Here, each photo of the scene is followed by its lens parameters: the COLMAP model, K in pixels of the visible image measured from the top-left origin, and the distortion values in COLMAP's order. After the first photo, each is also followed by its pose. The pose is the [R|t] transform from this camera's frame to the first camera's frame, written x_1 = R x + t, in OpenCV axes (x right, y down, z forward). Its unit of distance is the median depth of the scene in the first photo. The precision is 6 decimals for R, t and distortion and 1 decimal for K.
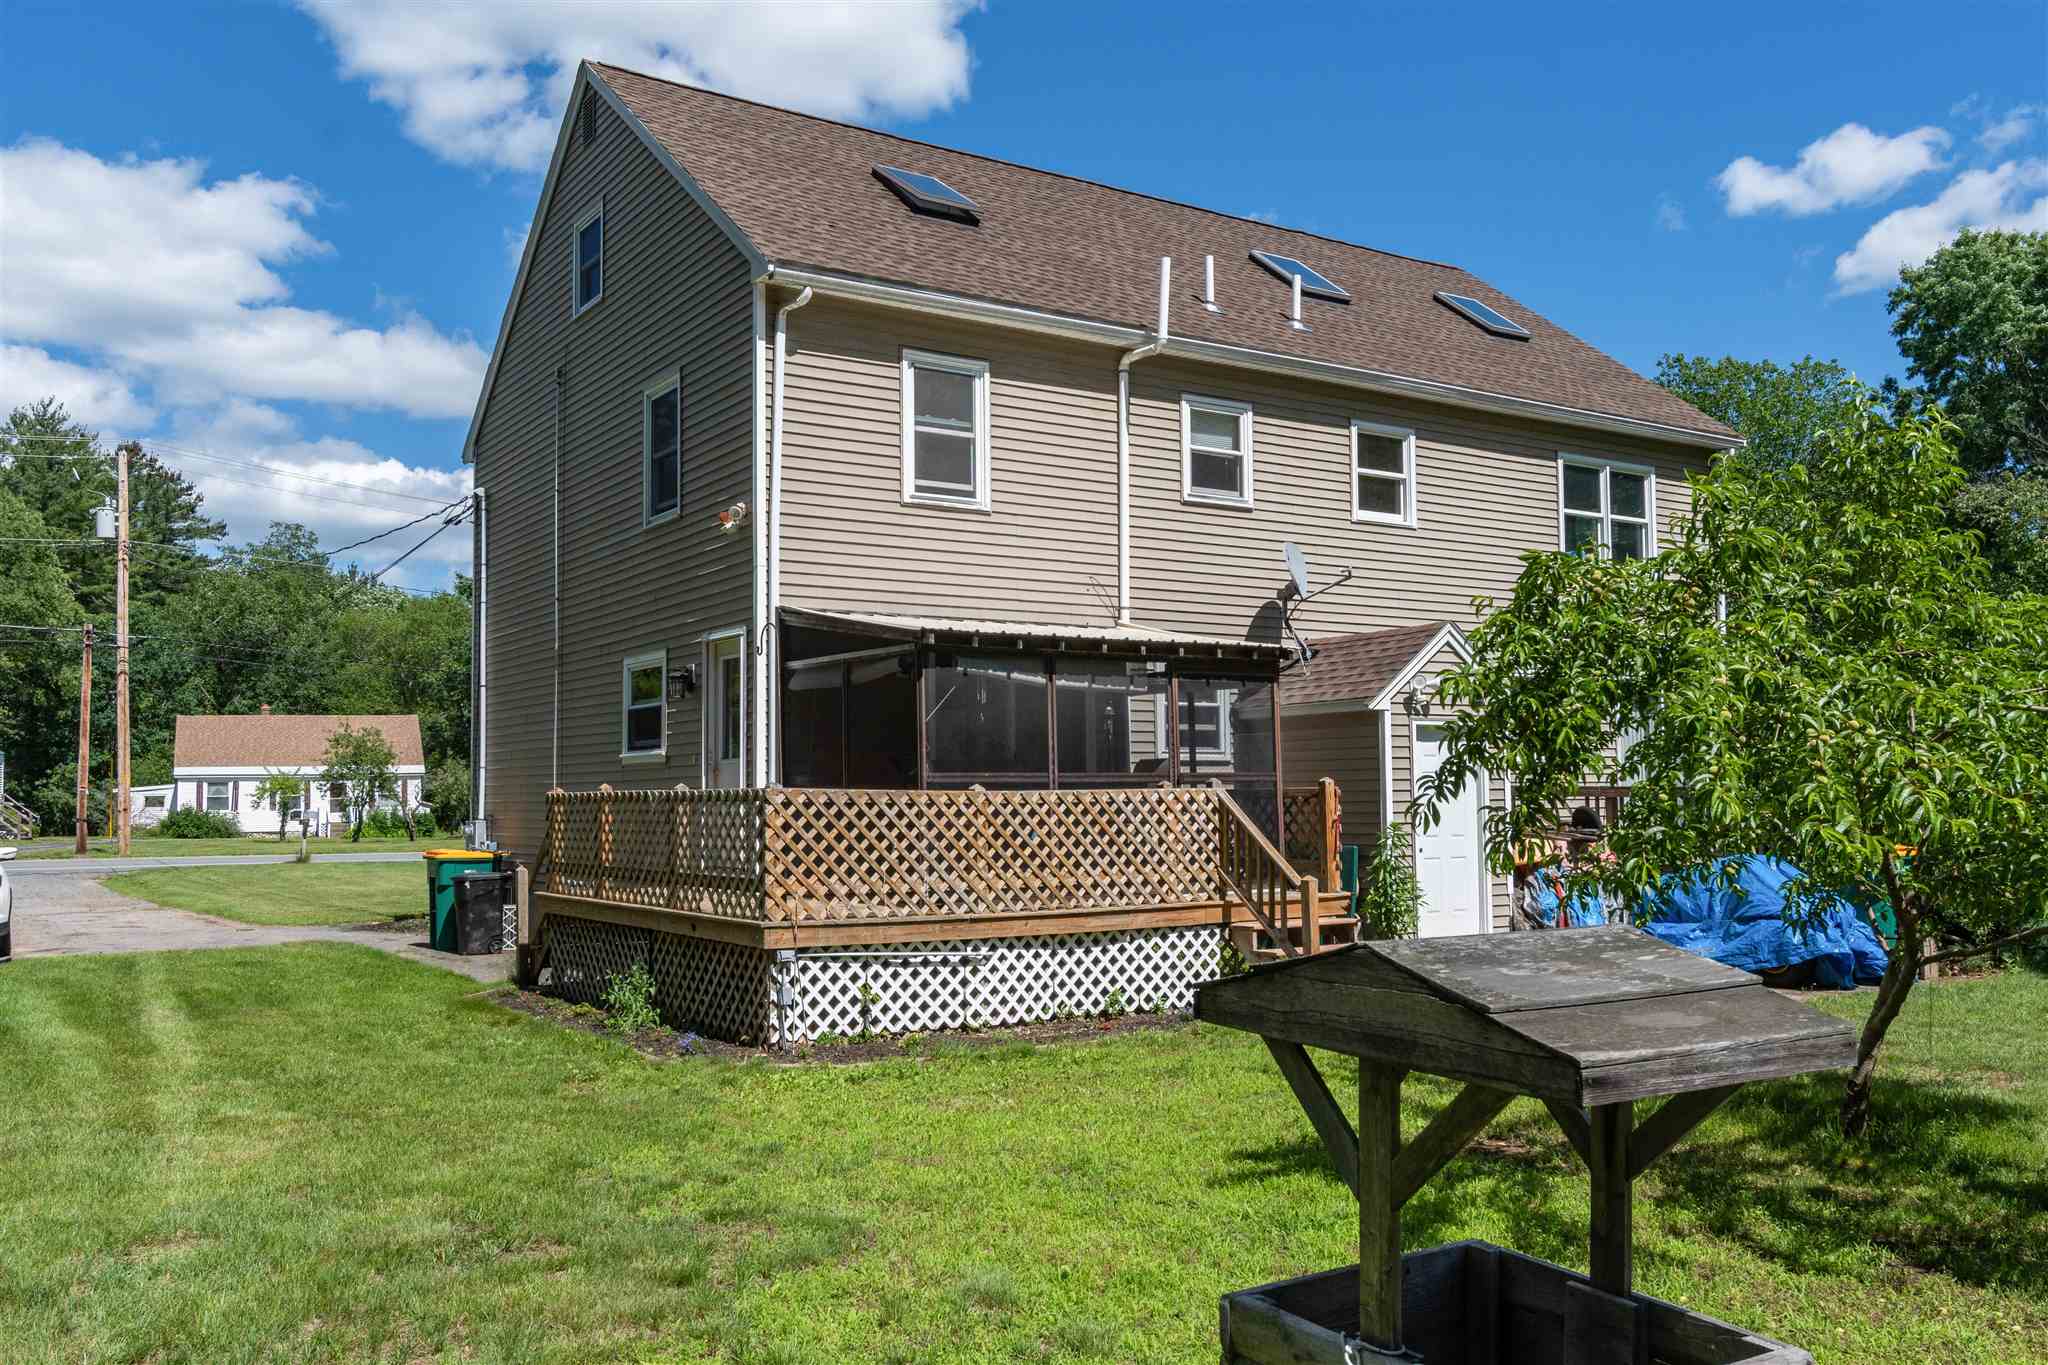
lens RADIAL K [[1665.2, 0, 996.1], [0, 1665.2, 691.8], [0, 0, 1]] dist [0.018045, -0.001425]
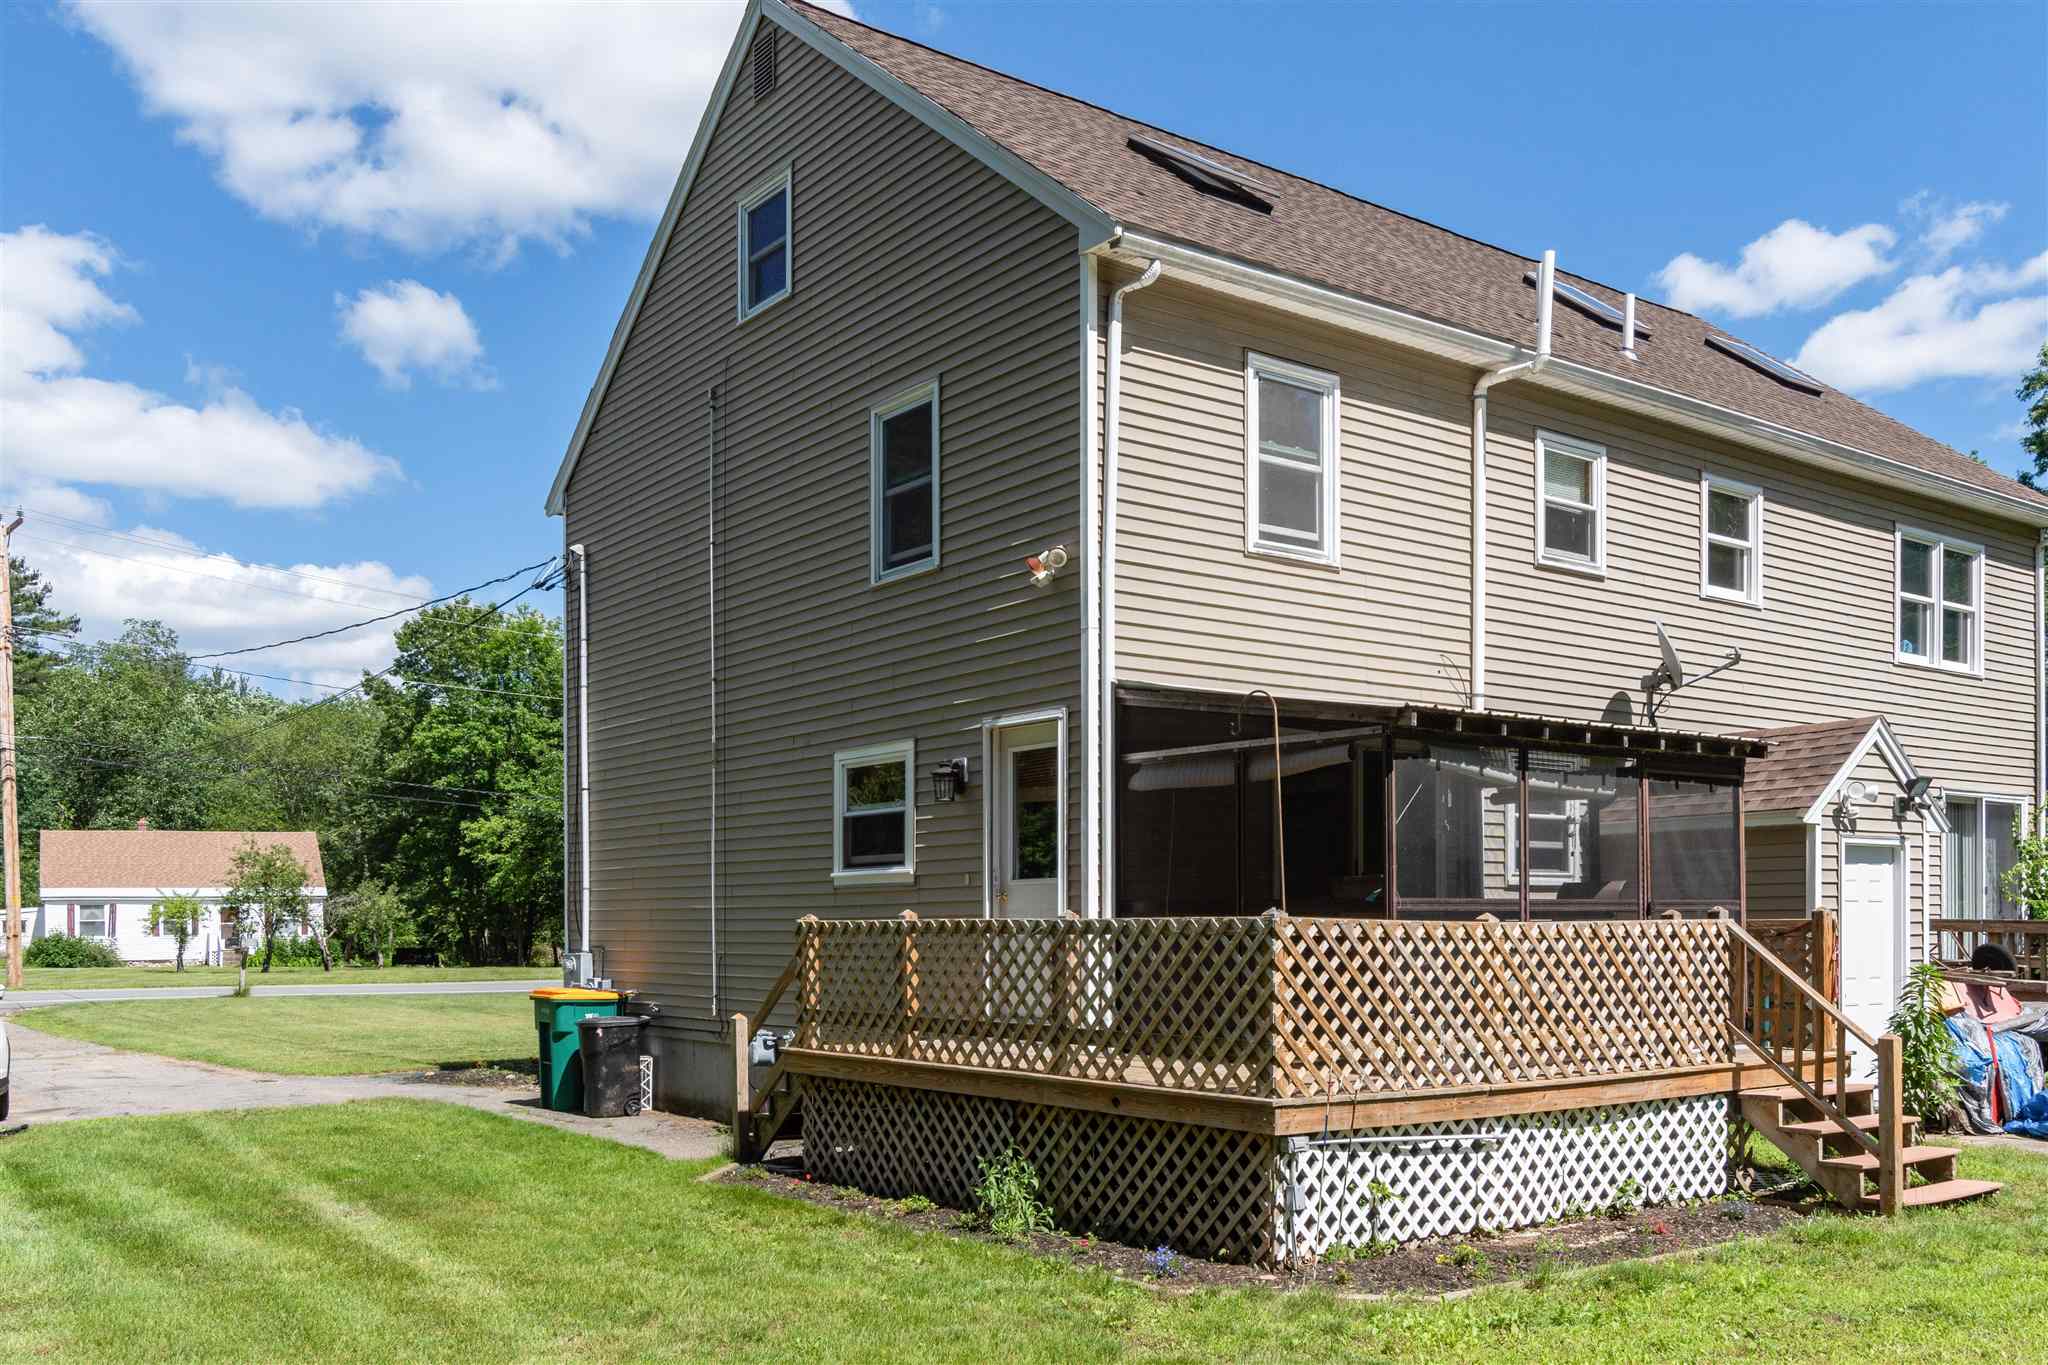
lens RADIAL K [[1753.4, 0, 1019.3], [0, 1753.4, 938.3], [0, 0, 1]] dist [-0.002740, 0.004318]
pose [[0.997678, 0.004488, 0.067954, -0.256068], [-0.009239, 0.997521, 0.069761, 0.012610], [-0.067472, -0.070227, 0.995247, 0.206326]]
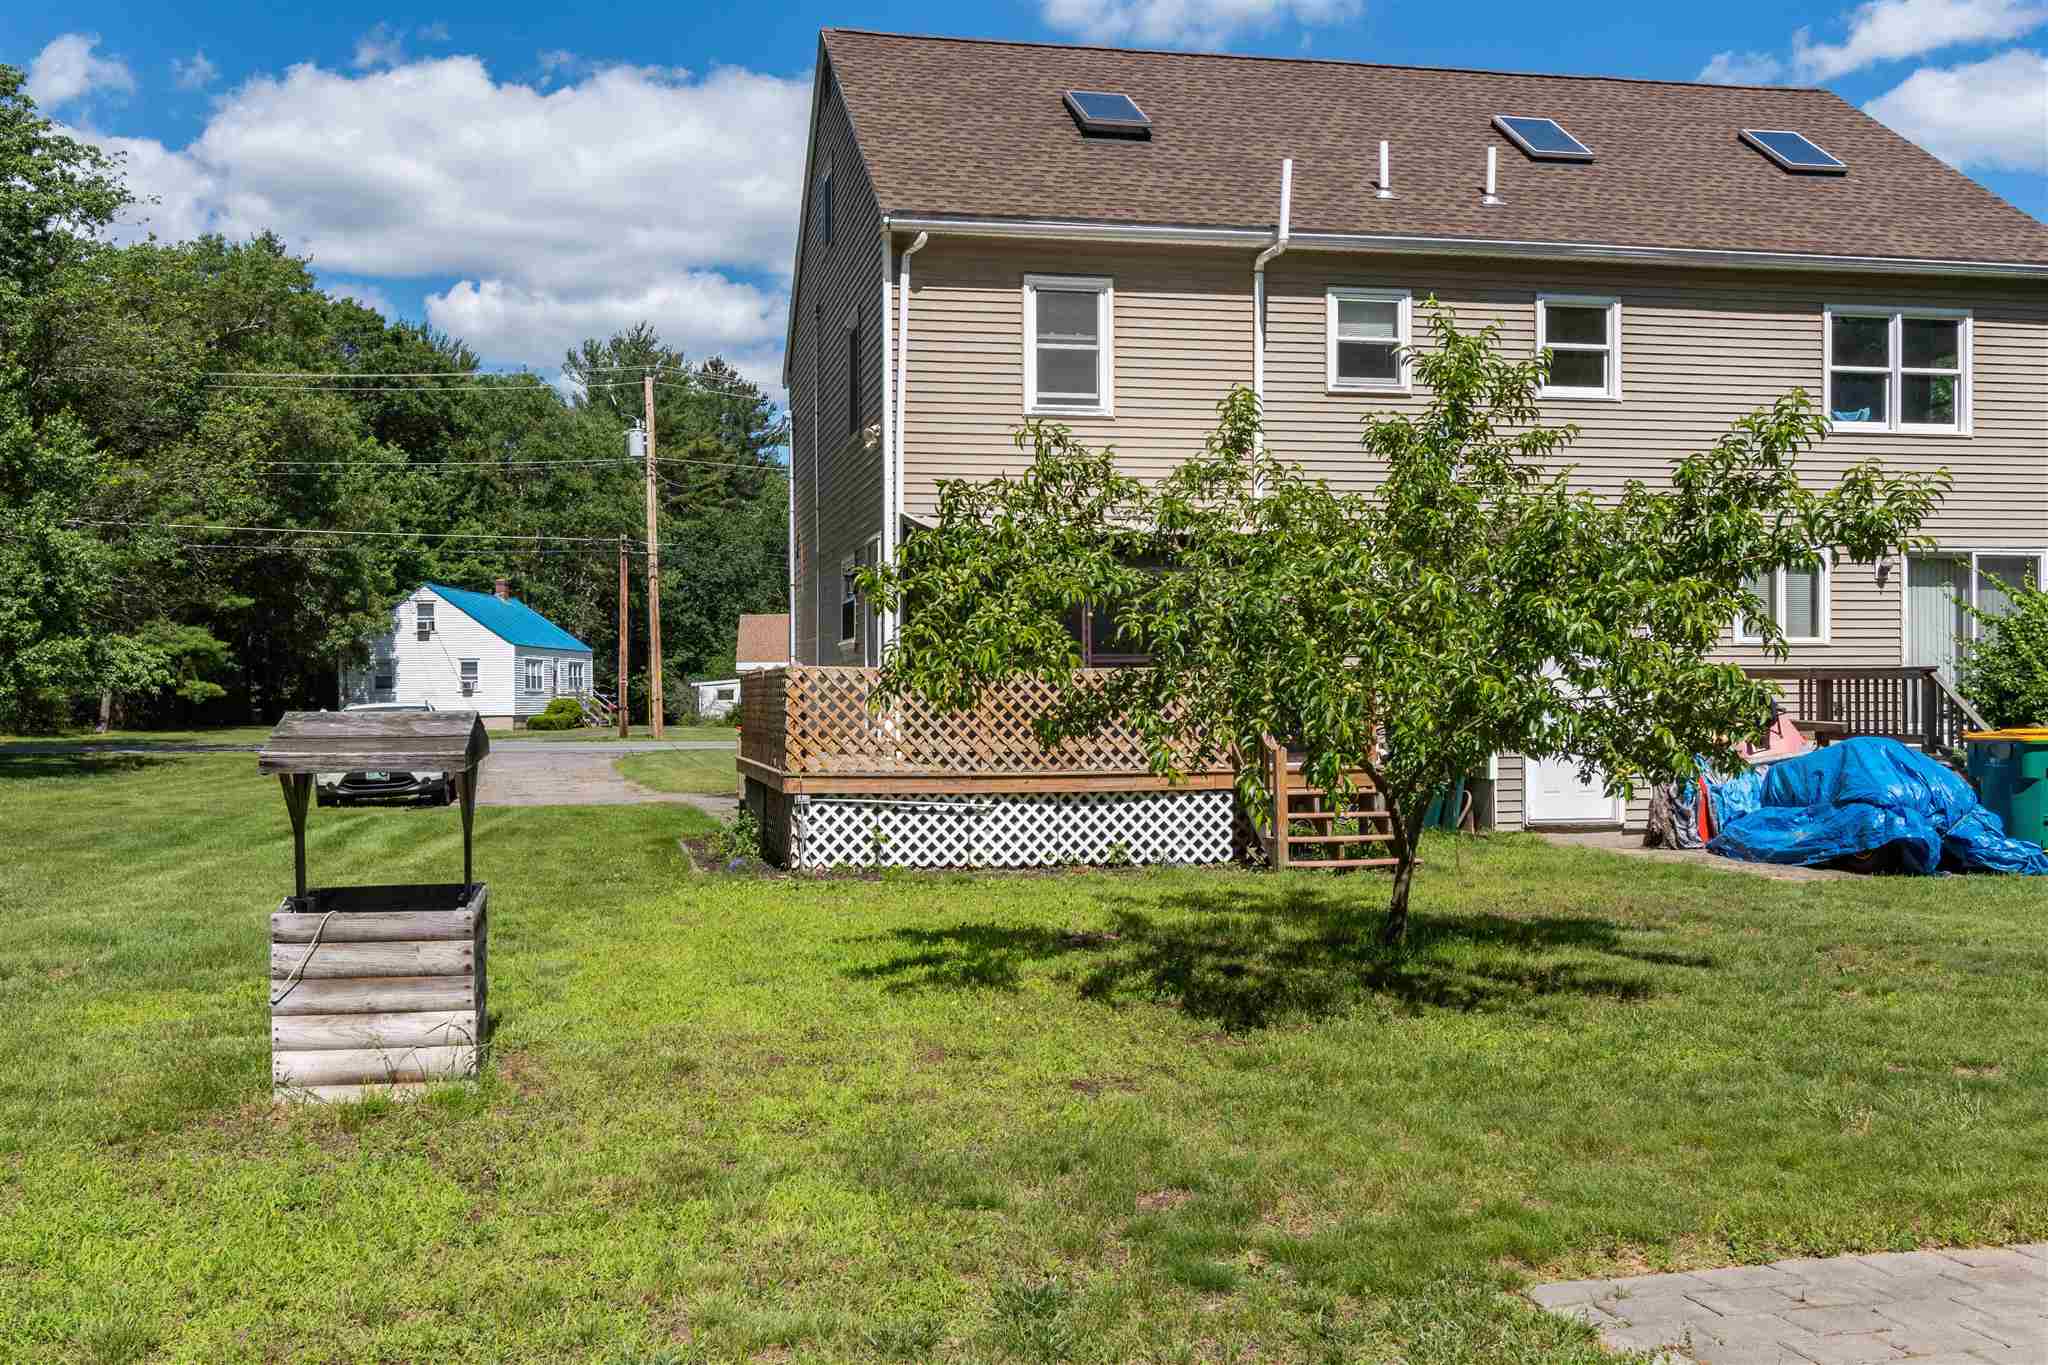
lens RADIAL K [[1806.8, 0, 904.6], [0, 1806.8, 686.4], [0, 0, 1]] dist [0.005122, -0.004620]
pose [[0.921032, 0.000968, -0.389487, 0.401742], [0.021516, 0.998343, 0.053363, 0.002290], [0.388893, -0.057529, 0.919485, -0.181647]]
